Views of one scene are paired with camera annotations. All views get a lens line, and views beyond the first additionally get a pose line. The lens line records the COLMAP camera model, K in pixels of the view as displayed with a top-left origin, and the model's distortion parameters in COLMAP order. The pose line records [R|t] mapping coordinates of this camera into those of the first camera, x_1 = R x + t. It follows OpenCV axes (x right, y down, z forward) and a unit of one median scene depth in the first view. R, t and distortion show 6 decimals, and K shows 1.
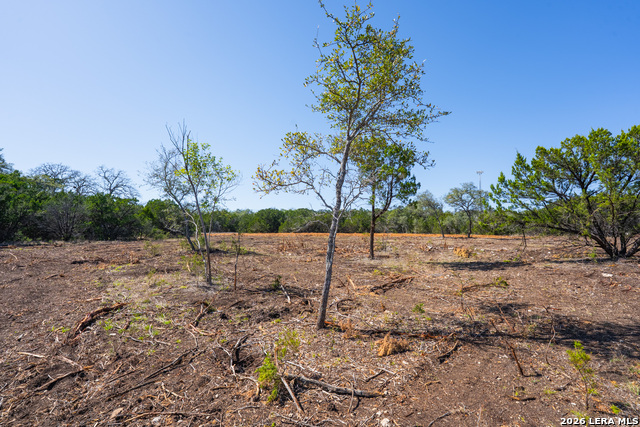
lens RADIAL K [[260.5, 0, 318.7], [0, 260.5, 212.6], [0, 0, 1]] dist [-0.001051, -0.000038]
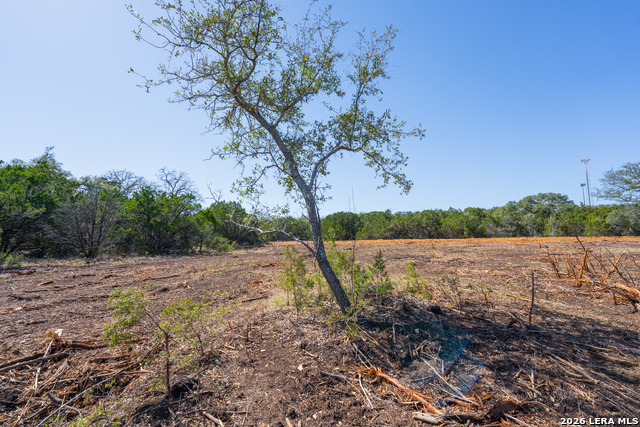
lens RADIAL K [[260.5, 0, 320.9], [0, 260.5, 214.6], [0, 0, 1]] dist [-0.001051, -0.000038]
pose [[0.979689, -0.039814, -0.196532, -0.156917], [0.035358, 0.999033, -0.026133, 0.022328], [0.197382, 0.018653, 0.980149, 0.267979]]
